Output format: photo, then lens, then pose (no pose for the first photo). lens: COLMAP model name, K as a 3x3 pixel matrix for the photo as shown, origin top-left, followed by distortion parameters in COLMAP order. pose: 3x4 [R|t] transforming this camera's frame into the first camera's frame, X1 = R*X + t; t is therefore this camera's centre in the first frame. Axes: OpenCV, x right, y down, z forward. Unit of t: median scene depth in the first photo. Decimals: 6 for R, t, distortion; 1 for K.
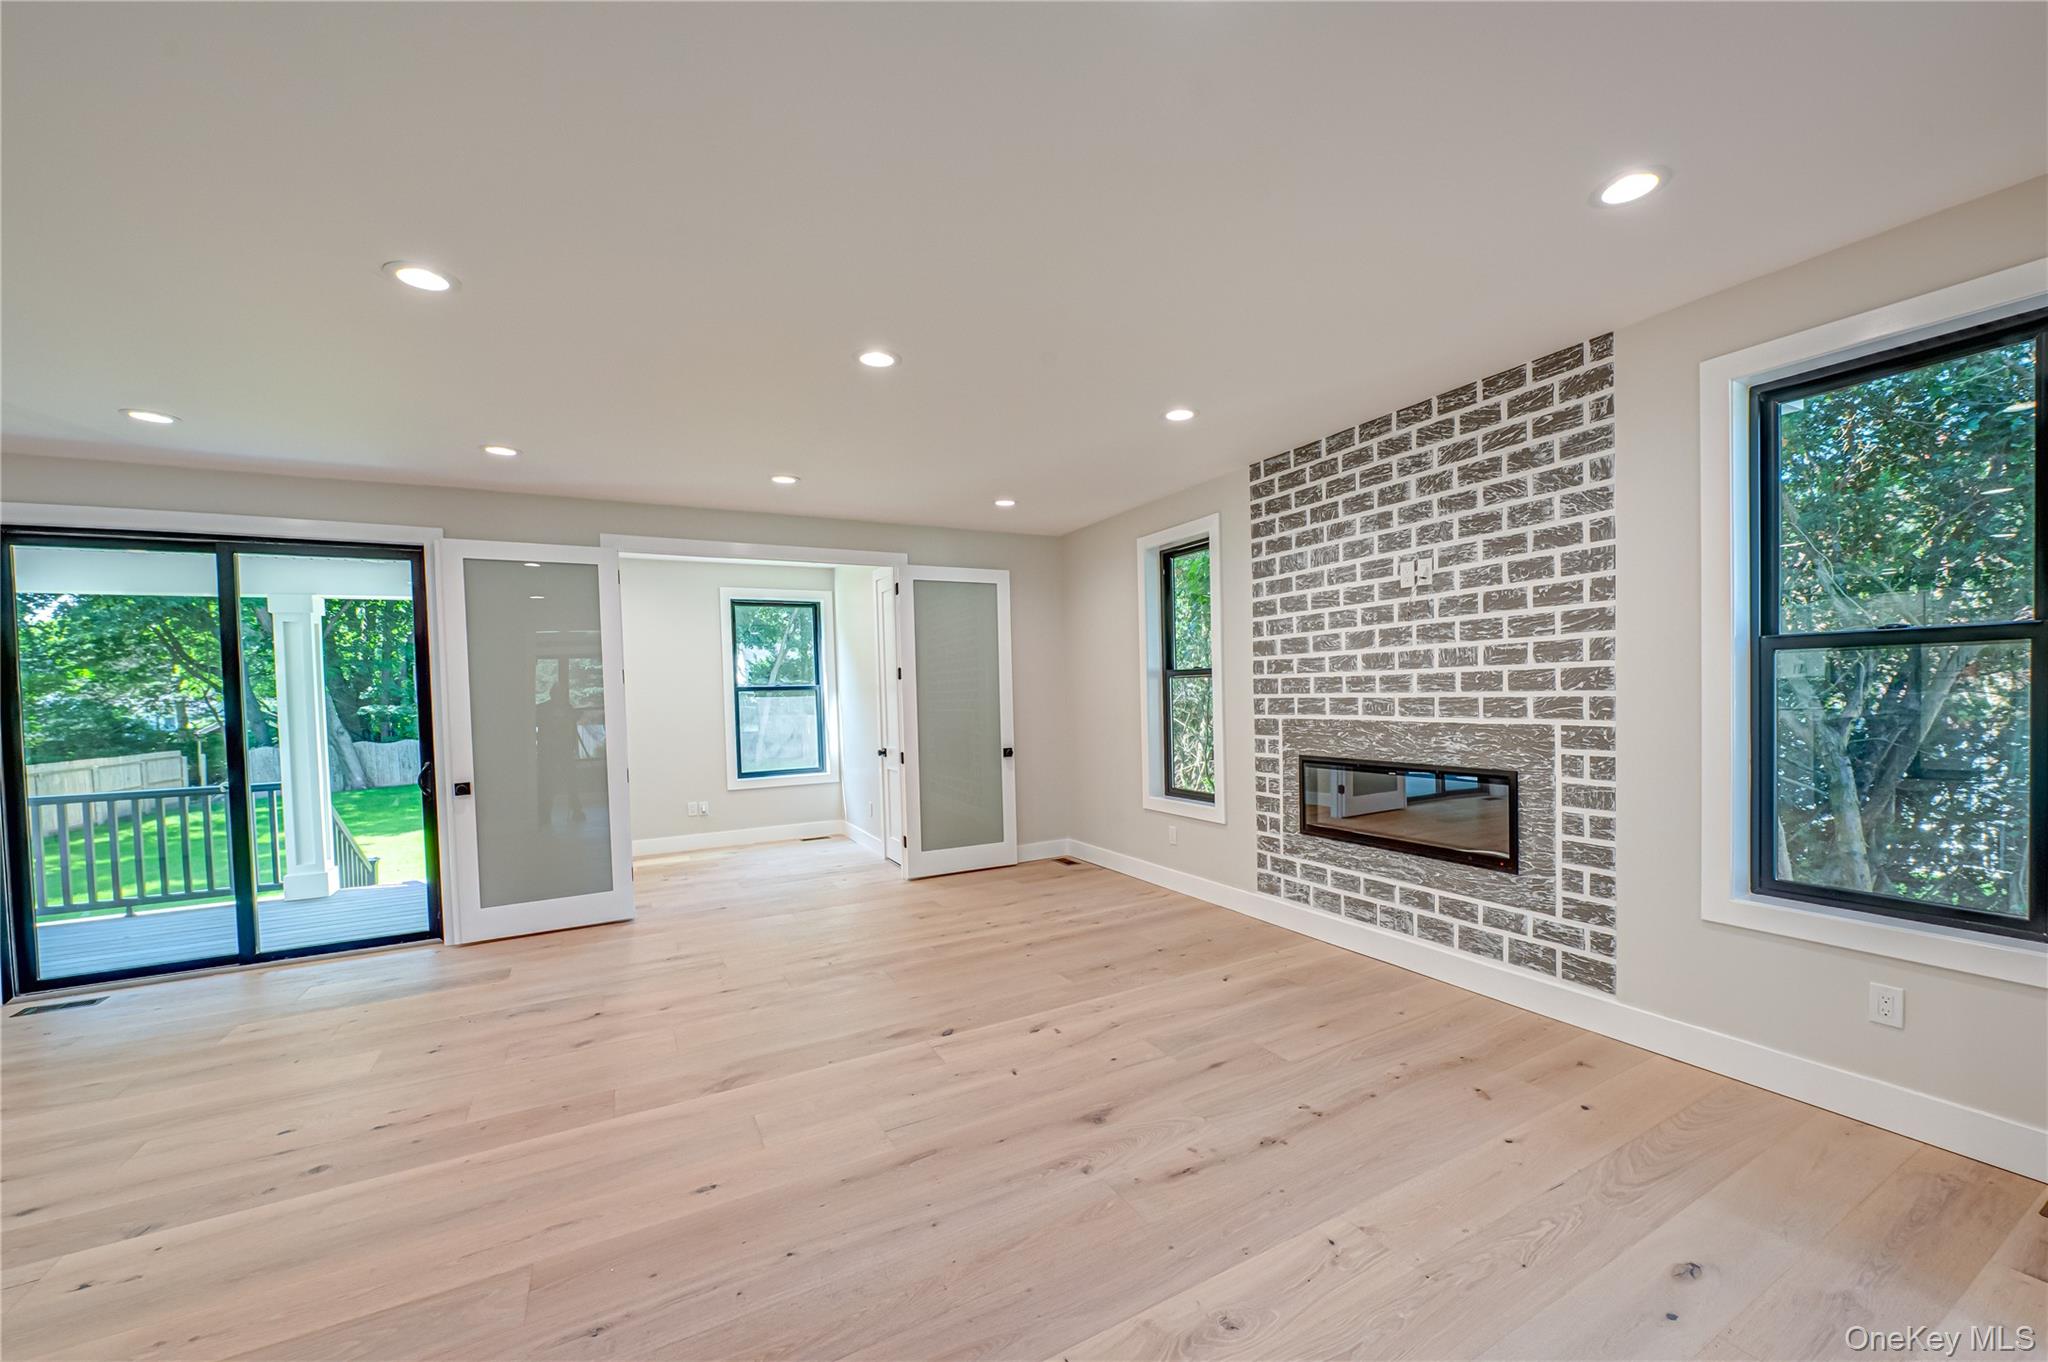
lens RADIAL K [[805.7, 0, 1084.0], [0, 805.7, 713.8], [0, 0, 1]] dist [-0.002616, -0.001681]
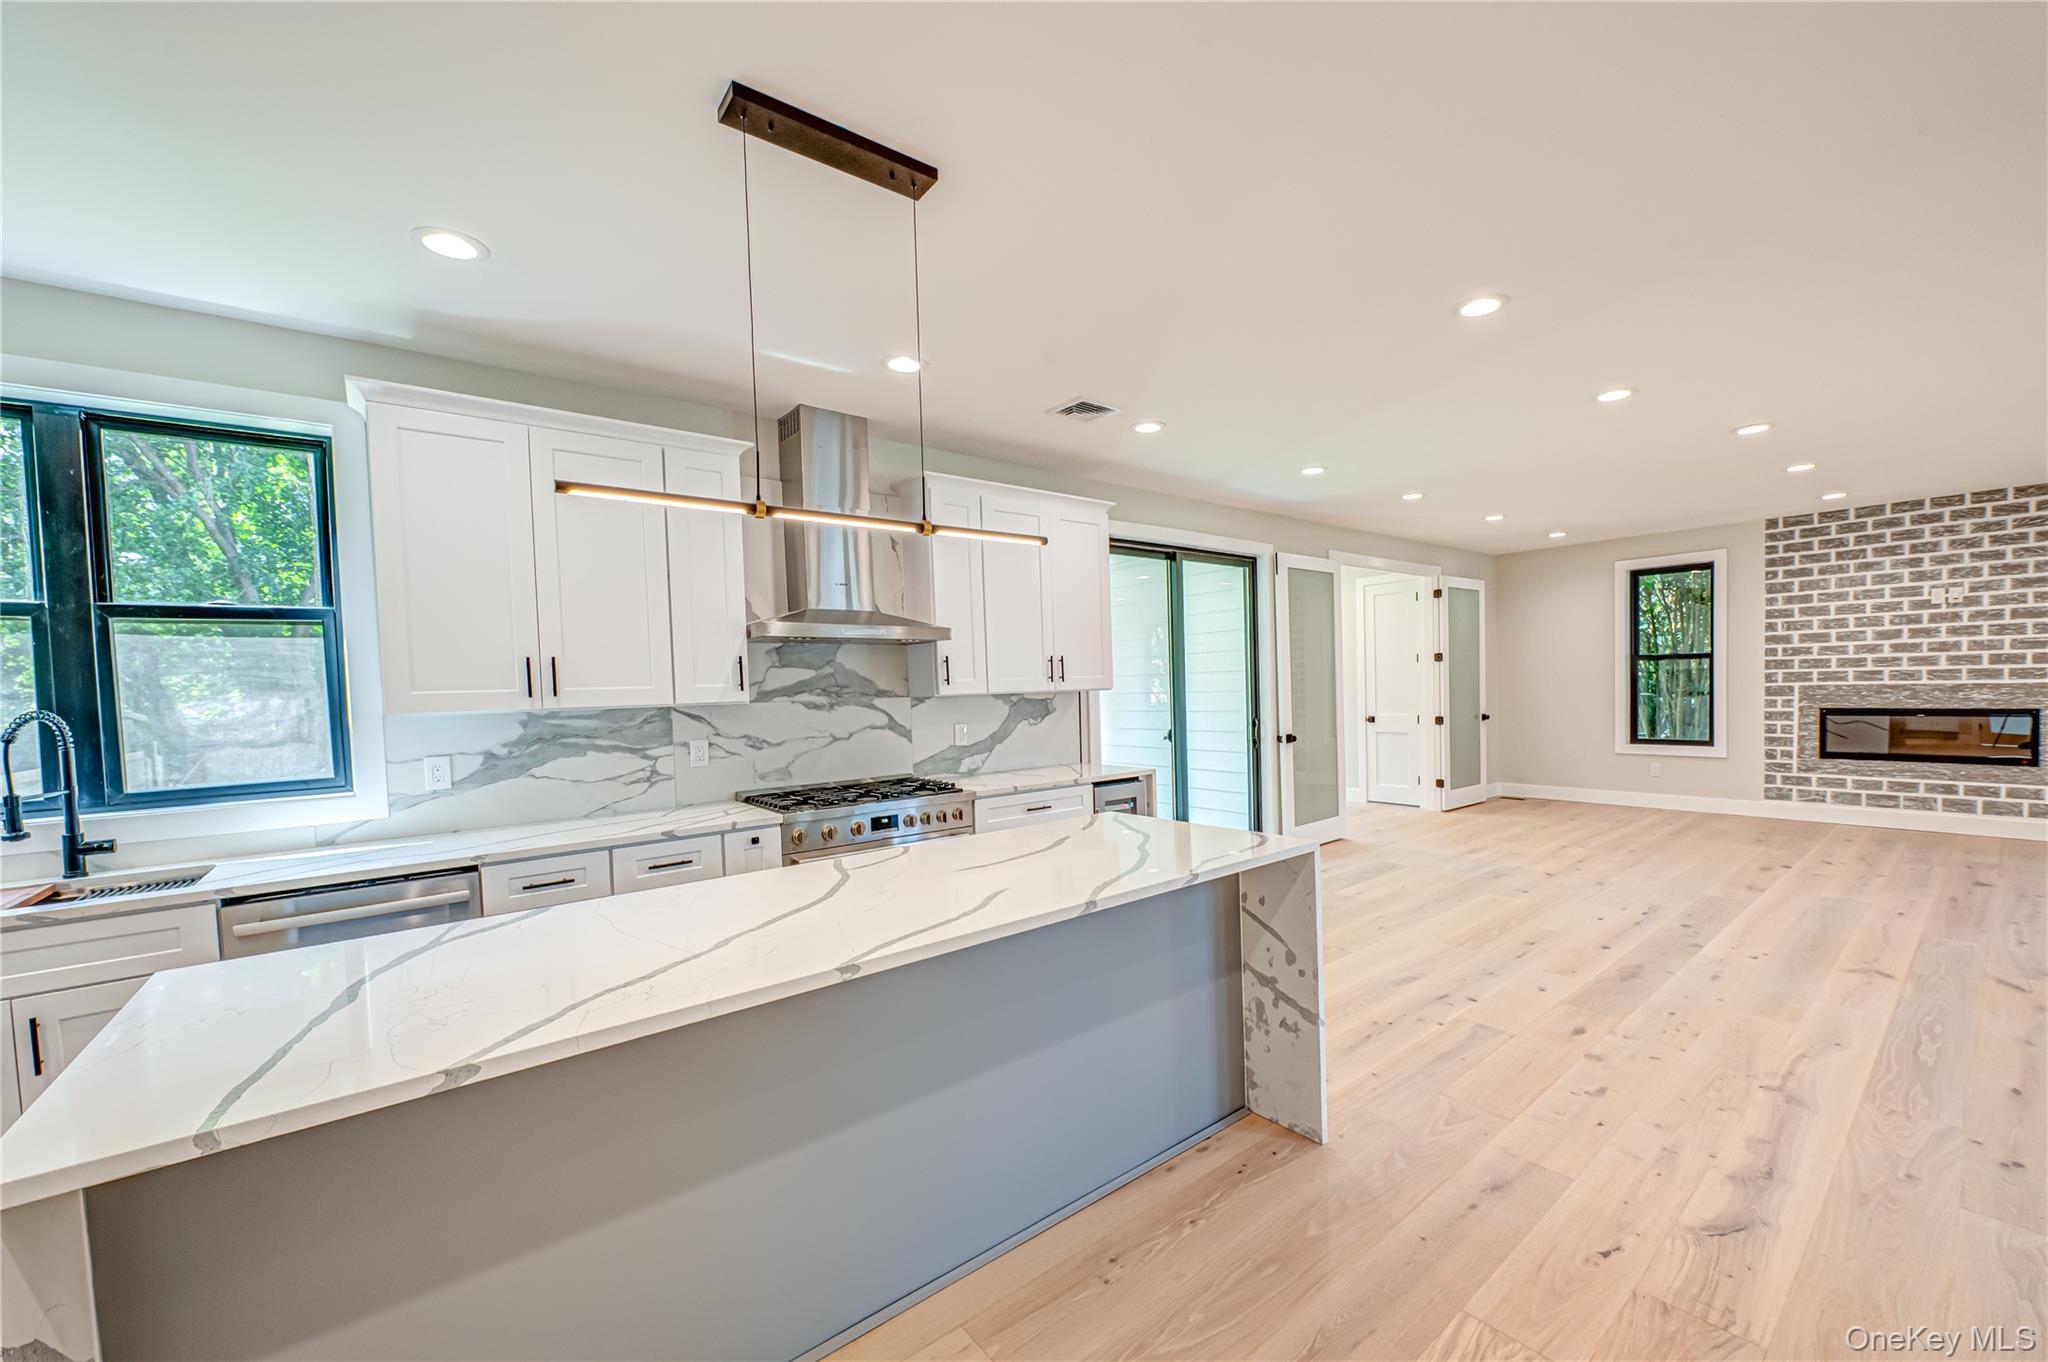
lens RADIAL K [[805.7, 0, 1084.0], [0, 805.7, 713.8], [0, 0, 1]] dist [-0.002616, -0.001681]
pose [[0.983571, -0.007023, 0.180387, -1.582715], [0.006279, 0.999969, 0.004696, 0.051643], [-0.180414, -0.003486, 0.983584, -0.309991]]
